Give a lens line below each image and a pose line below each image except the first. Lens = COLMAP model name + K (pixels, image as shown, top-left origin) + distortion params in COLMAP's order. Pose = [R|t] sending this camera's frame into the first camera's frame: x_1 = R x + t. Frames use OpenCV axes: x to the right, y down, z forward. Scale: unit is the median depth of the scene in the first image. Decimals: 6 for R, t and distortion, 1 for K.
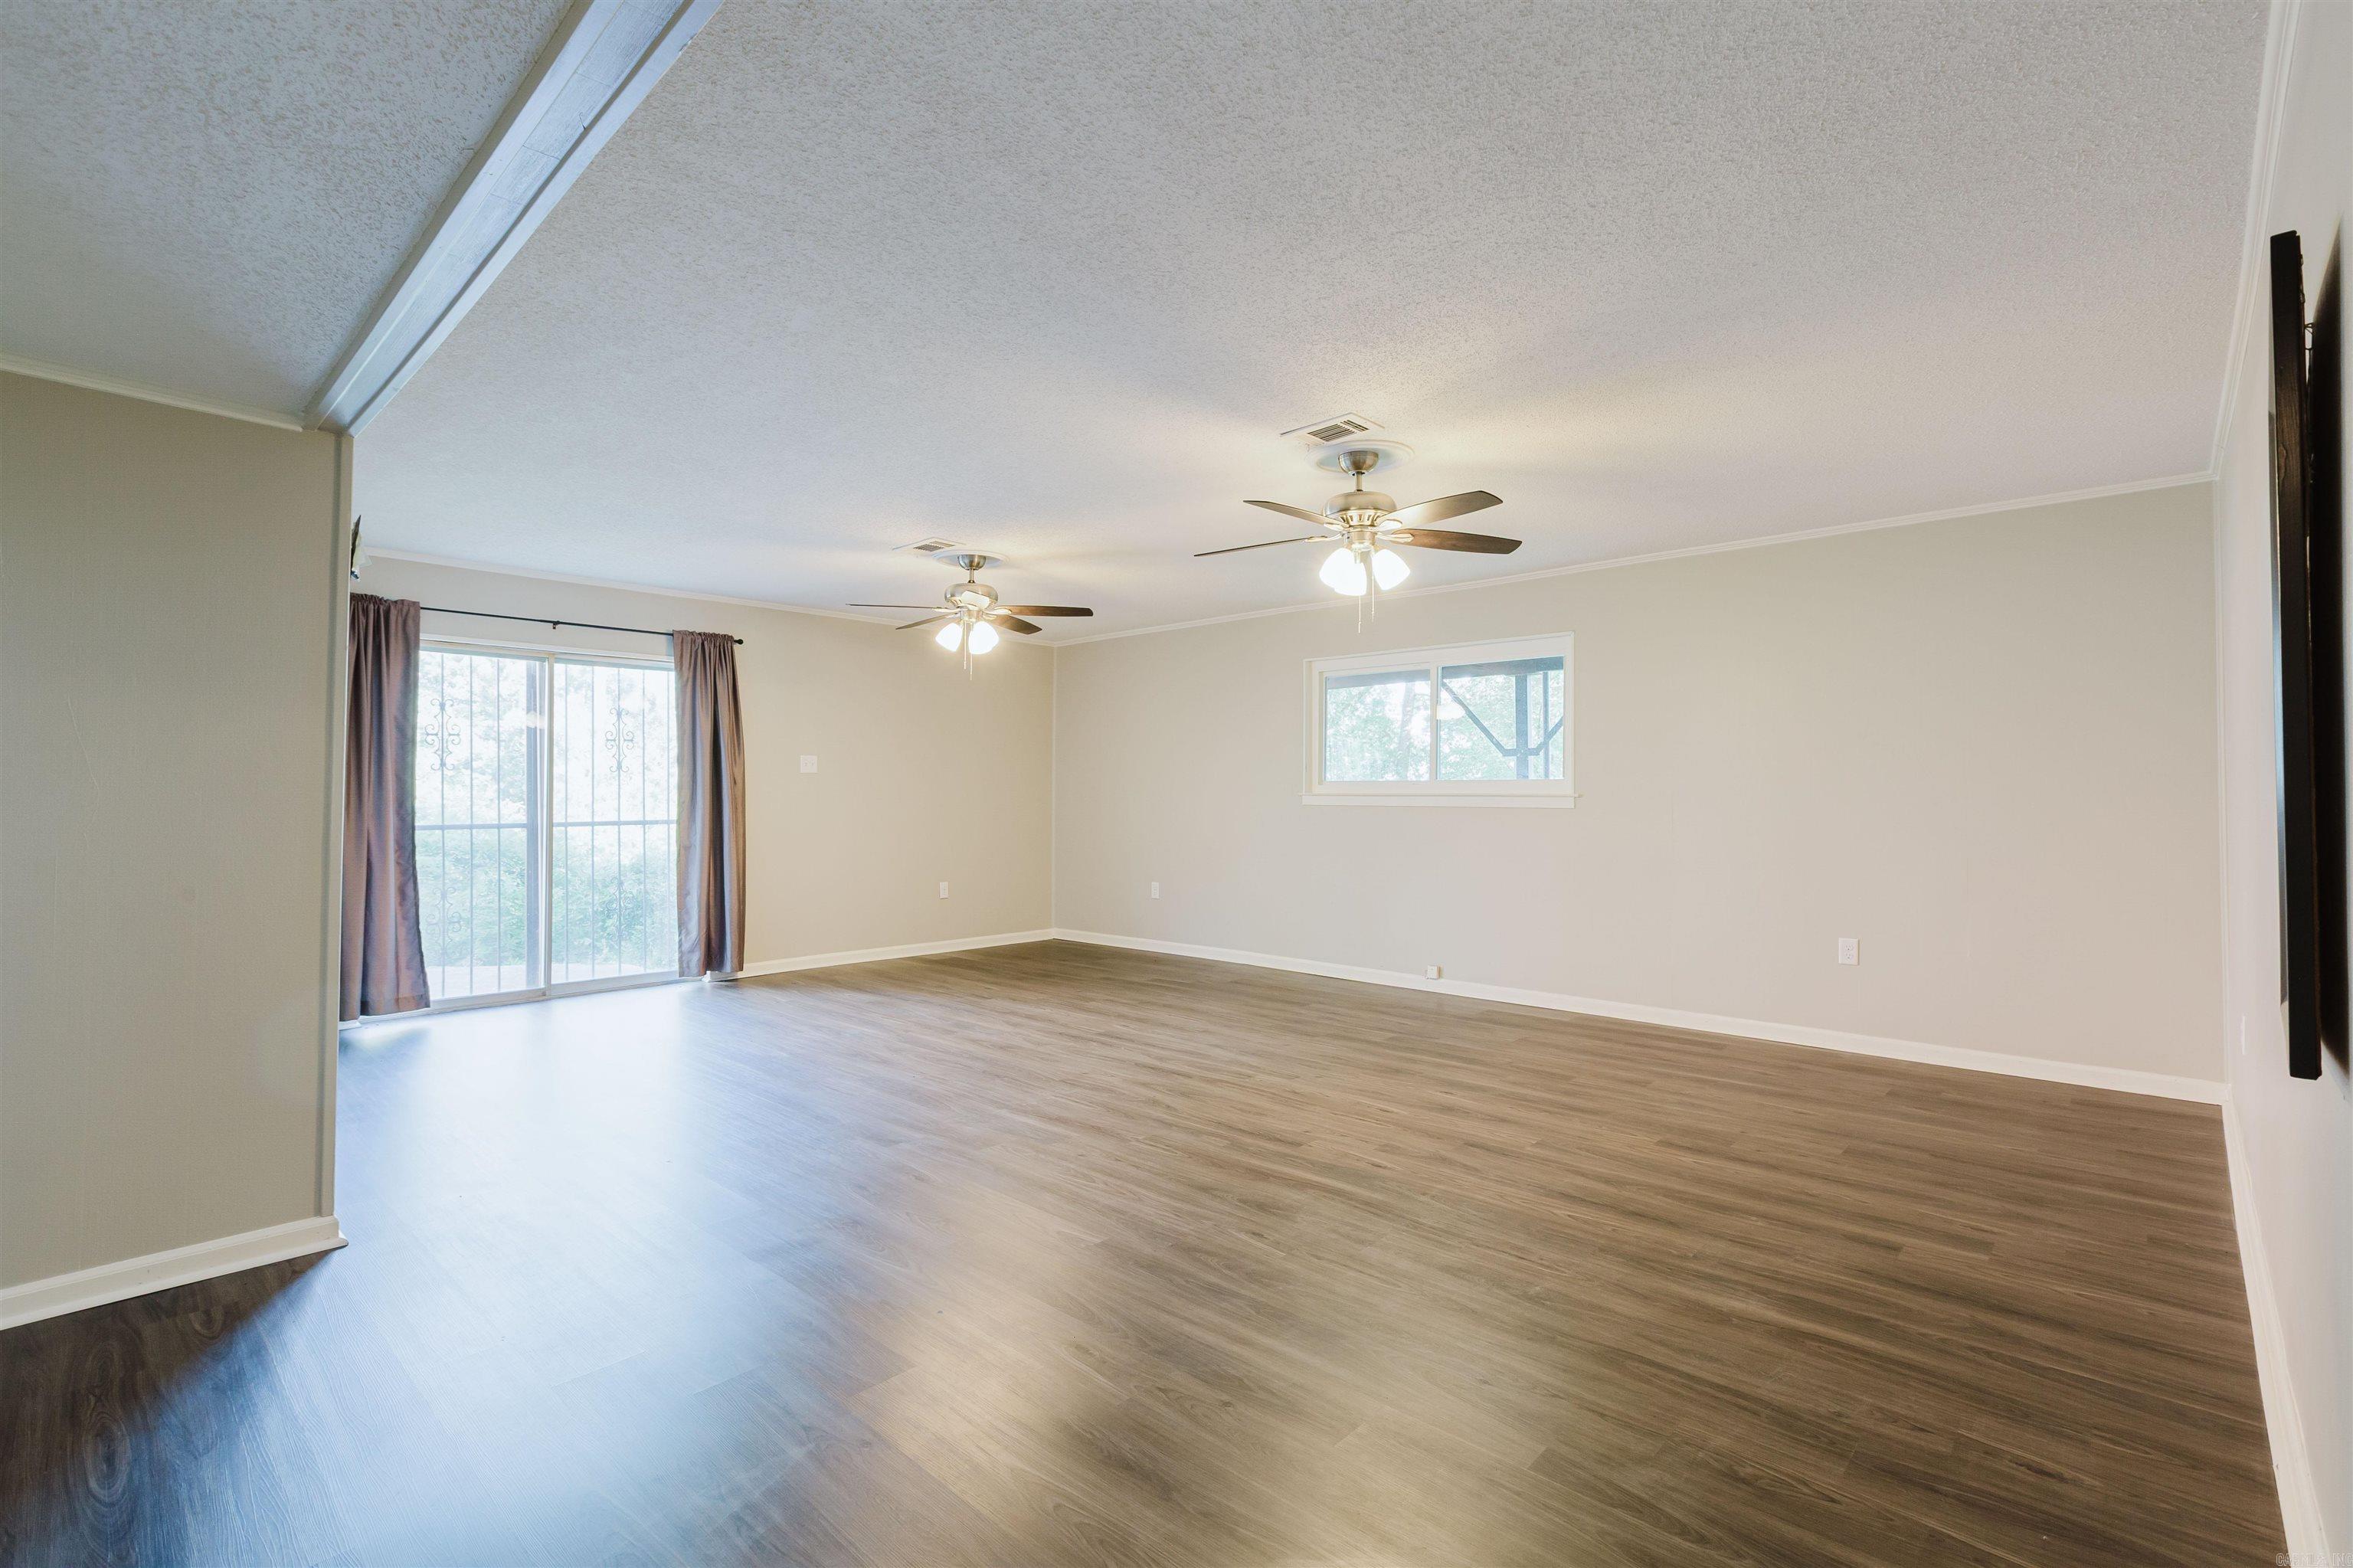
lens RADIAL K [[1051.3, 0, 1177.0], [0, 1051.3, 781.9], [0, 0, 1]] dist [0.000036, -0.000784]
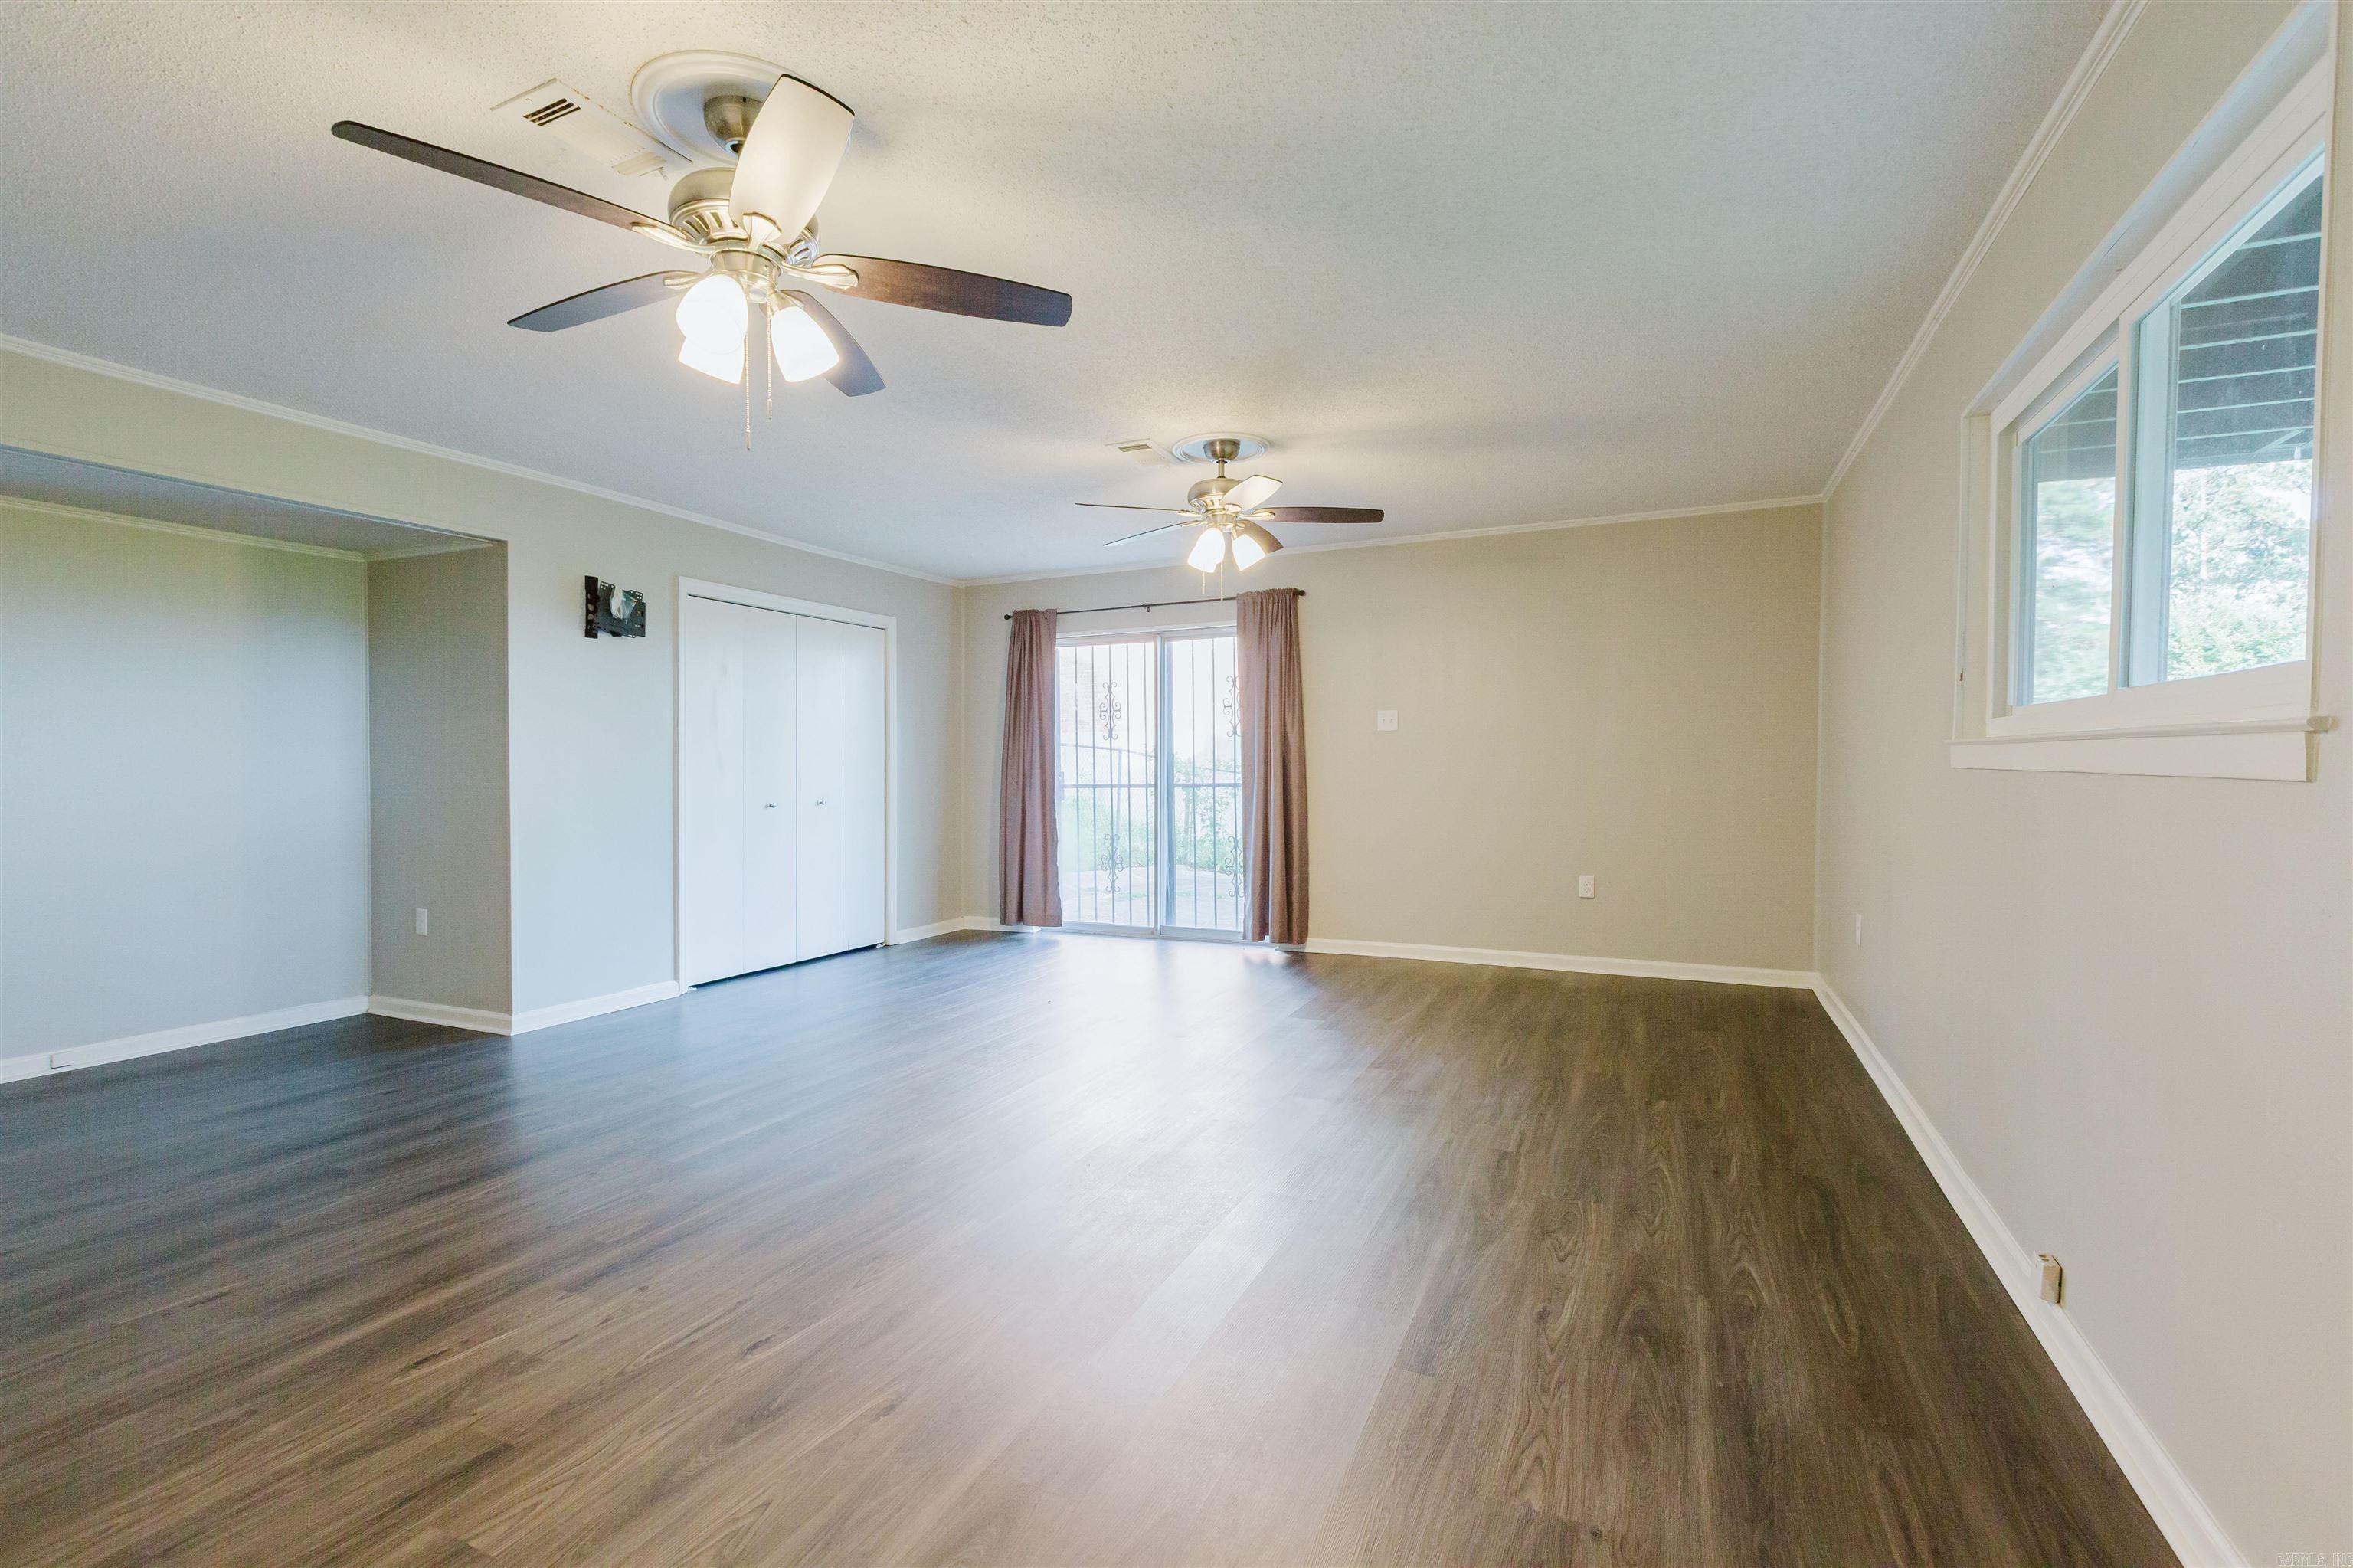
lens RADIAL K [[1051.3, 0, 1177.0], [0, 1051.3, 781.9], [0, 0, 1]] dist [0.000036, -0.000784]
pose [[0.311952, 0.013547, -0.950001, 0.531774], [0.021472, 0.999542, 0.021304, 0.014551], [0.949855, -0.027044, 0.311519, 0.726211]]
